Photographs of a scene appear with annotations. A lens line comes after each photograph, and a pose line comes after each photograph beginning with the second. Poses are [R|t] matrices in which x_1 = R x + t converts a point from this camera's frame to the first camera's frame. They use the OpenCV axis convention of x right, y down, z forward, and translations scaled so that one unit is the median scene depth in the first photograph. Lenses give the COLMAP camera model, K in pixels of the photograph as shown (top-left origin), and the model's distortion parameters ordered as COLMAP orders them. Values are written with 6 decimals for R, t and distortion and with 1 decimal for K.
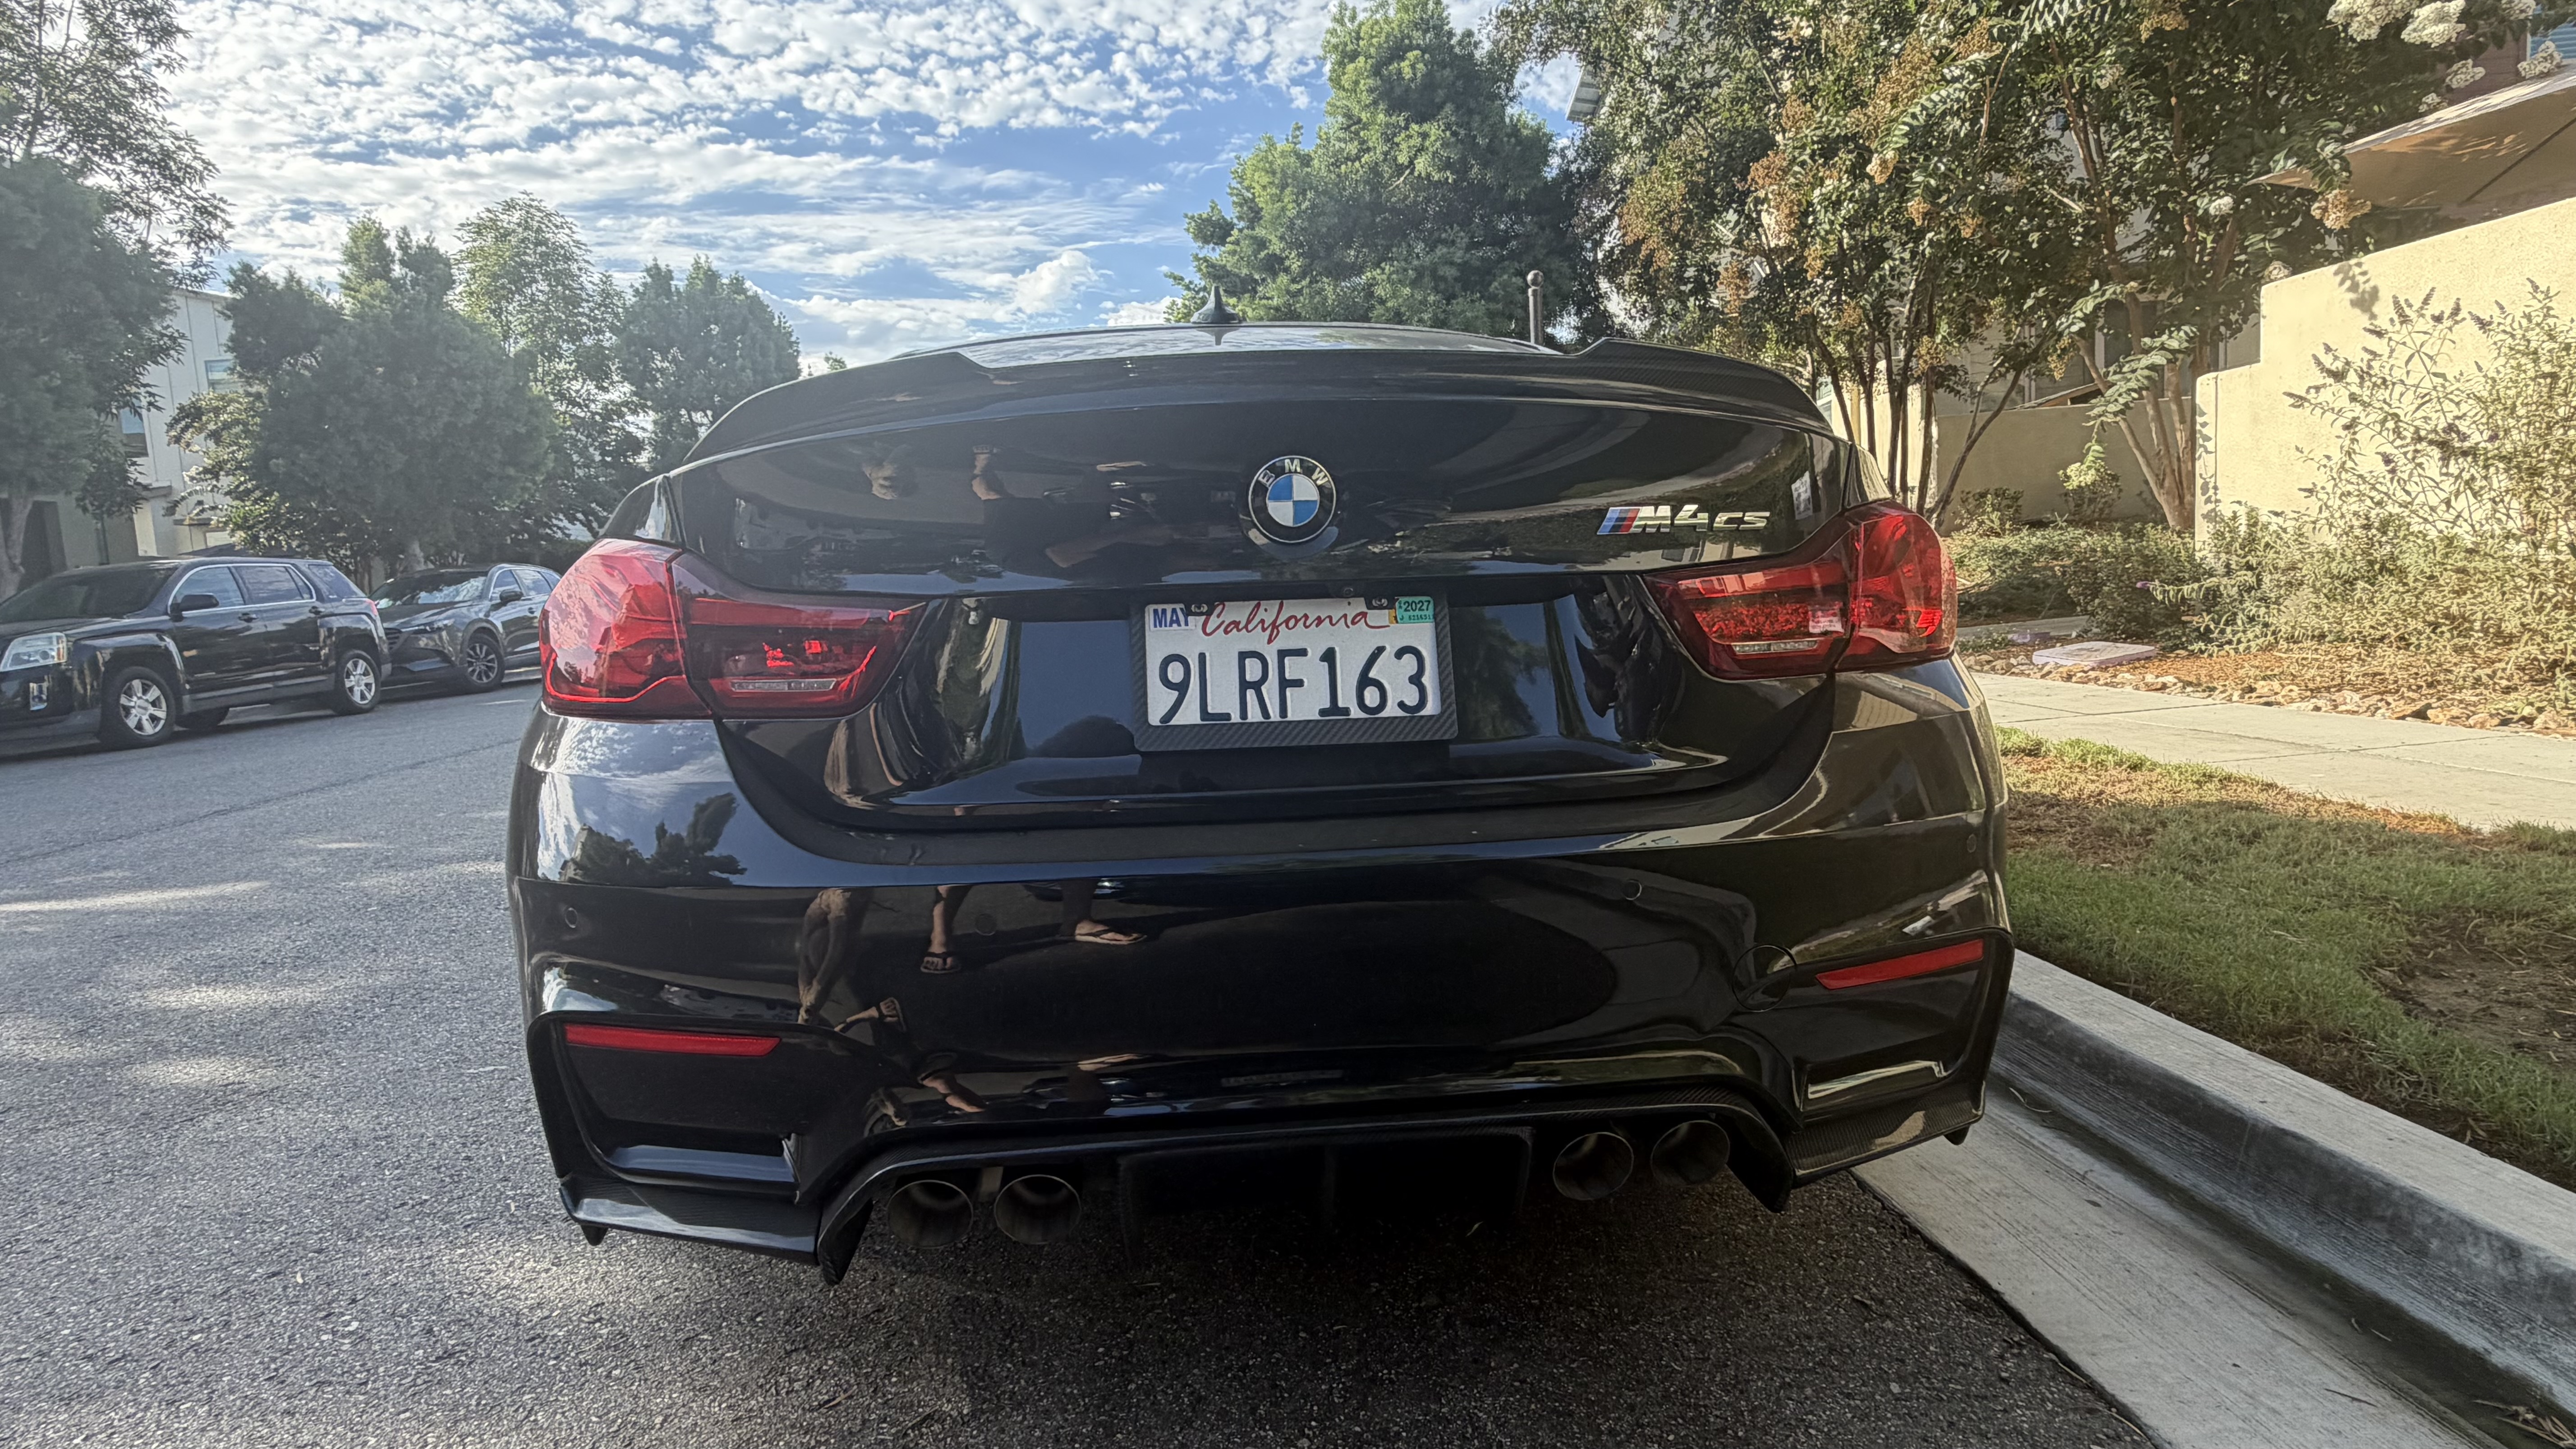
lens RADIAL K [[1375.5, 0, 1294.0], [0, 1375.5, 721.9], [0, 0, 1]] dist [0.001594, 0.000337]
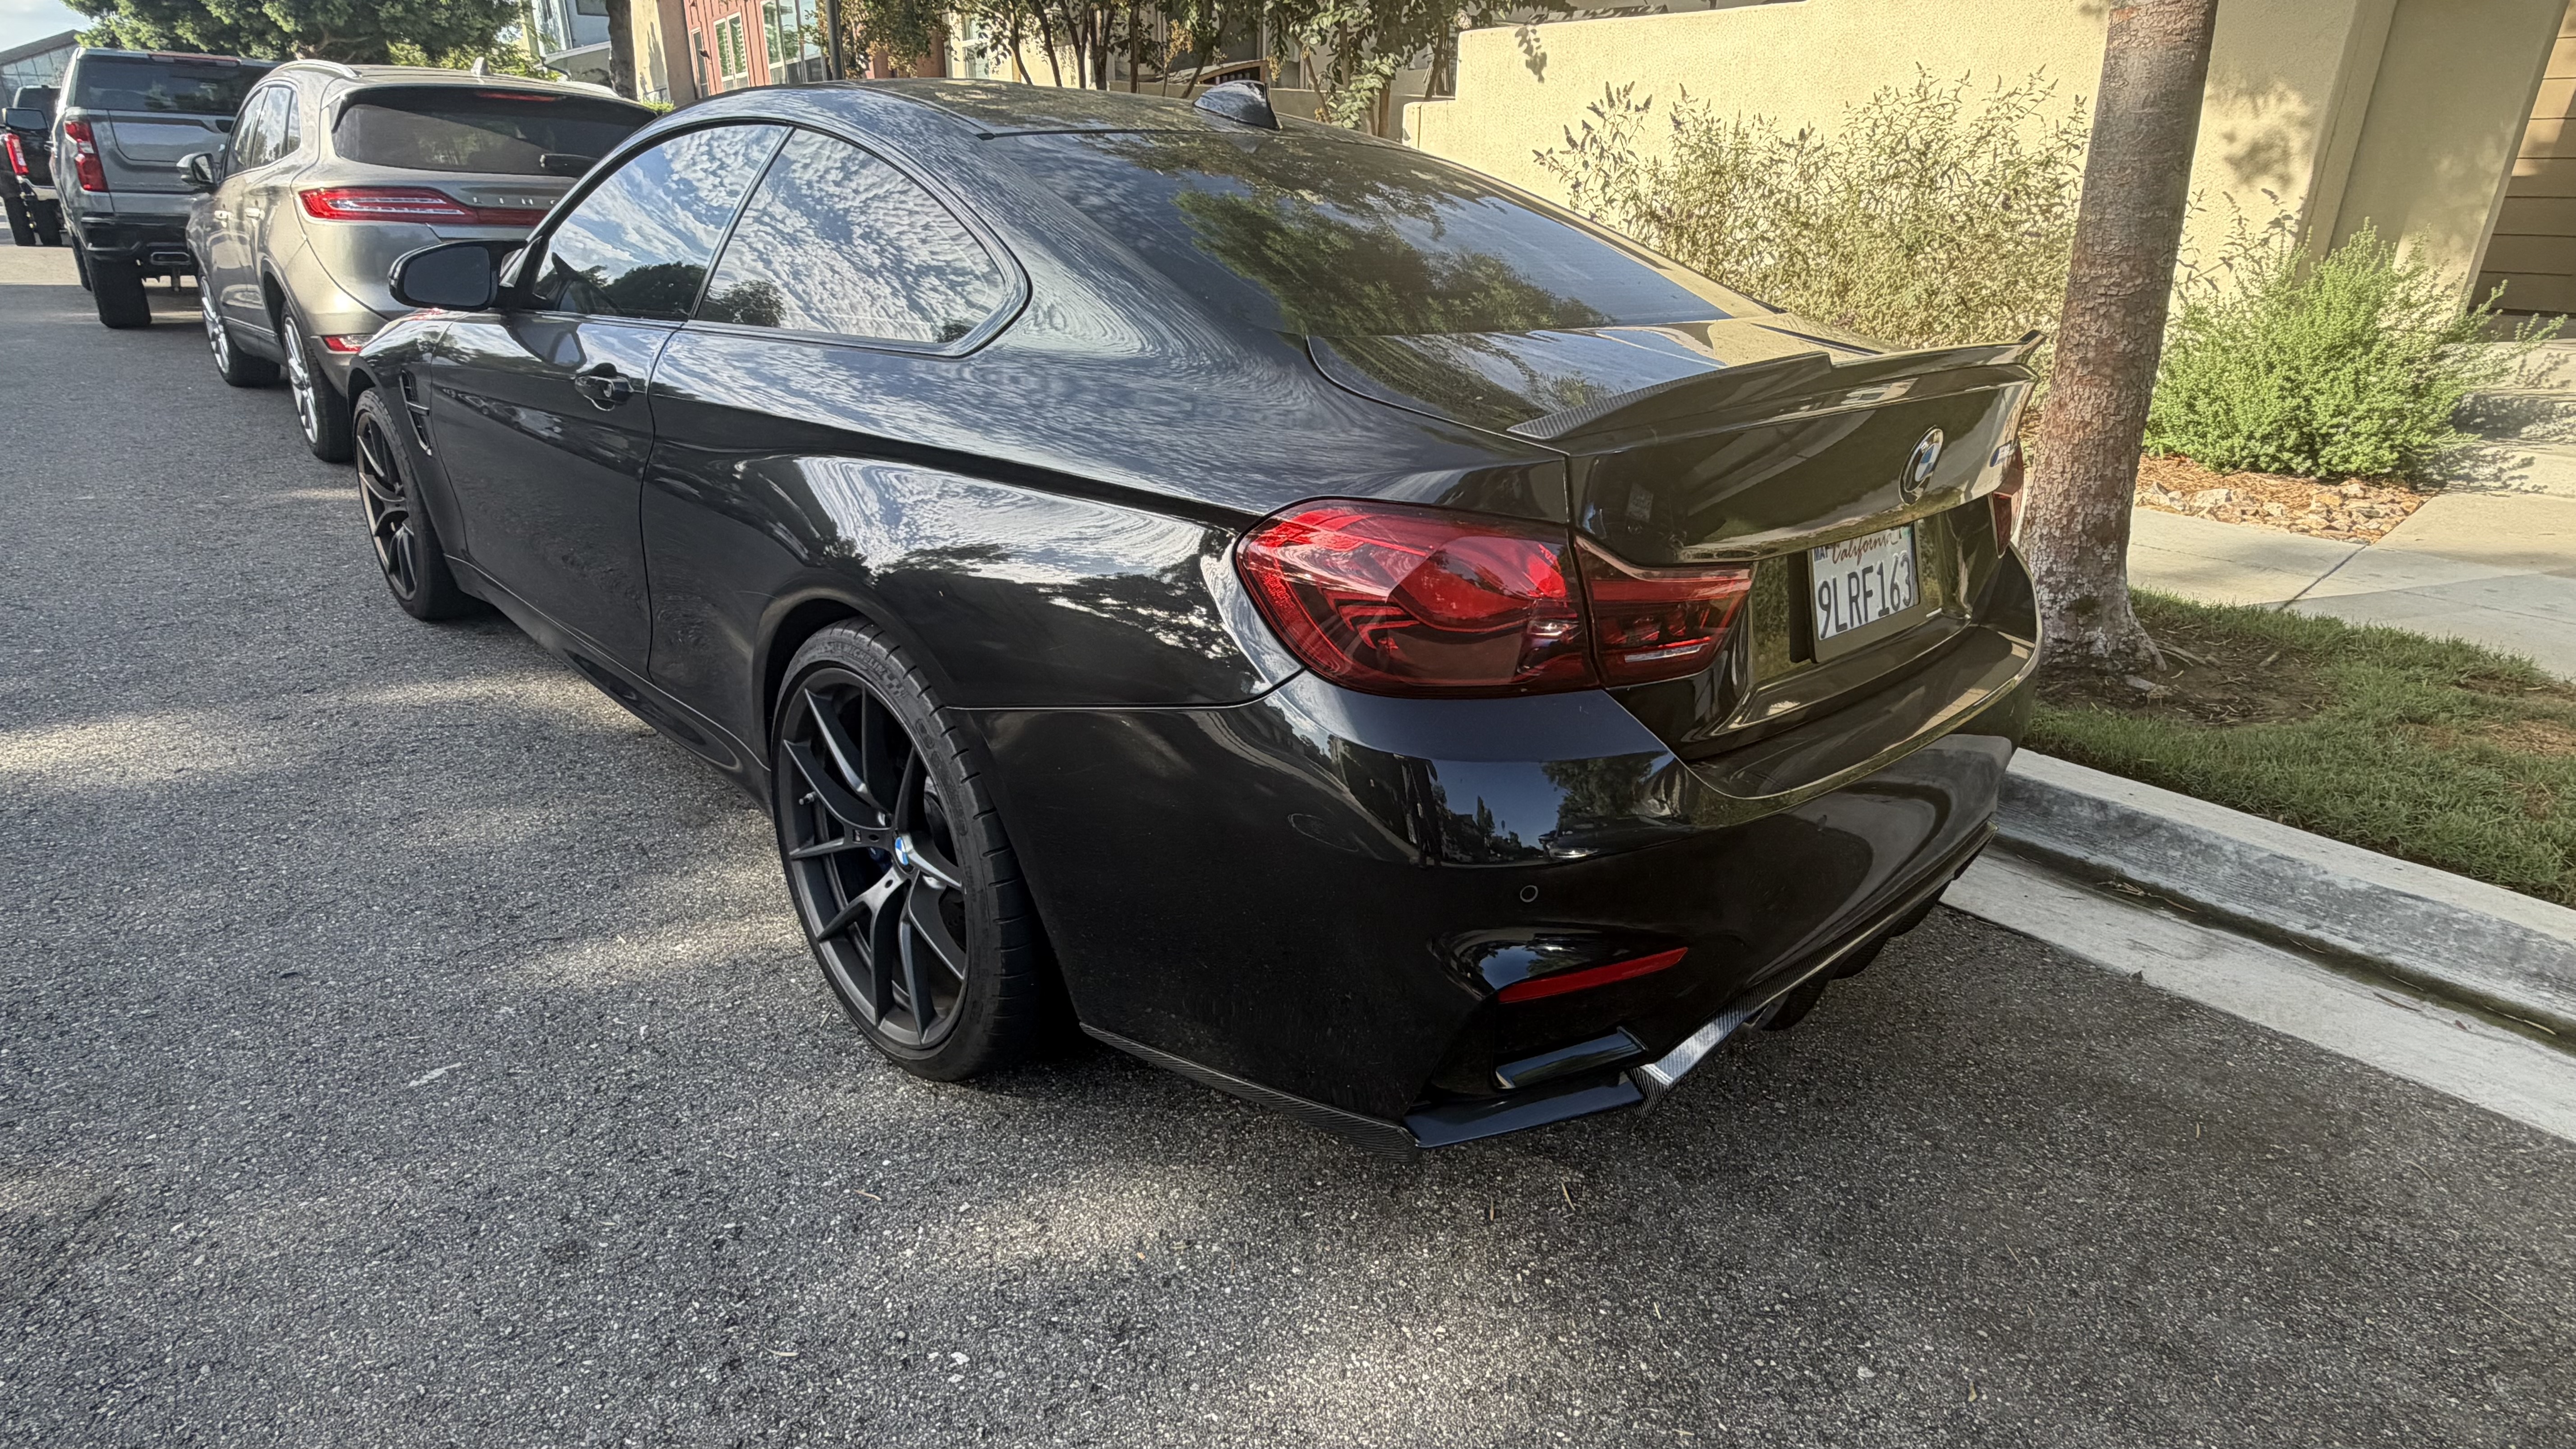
lens RADIAL K [[1375.5, 0, 1288.7], [0, 1375.5, 729.6], [0, 0, 1]] dist [0.001594, 0.000337]
pose [[0.779303, -0.168450, 0.603582, -1.113433], [0.001858, 0.963810, 0.266585, -0.227081], [-0.626644, -0.206629, 0.751413, 0.281990]]
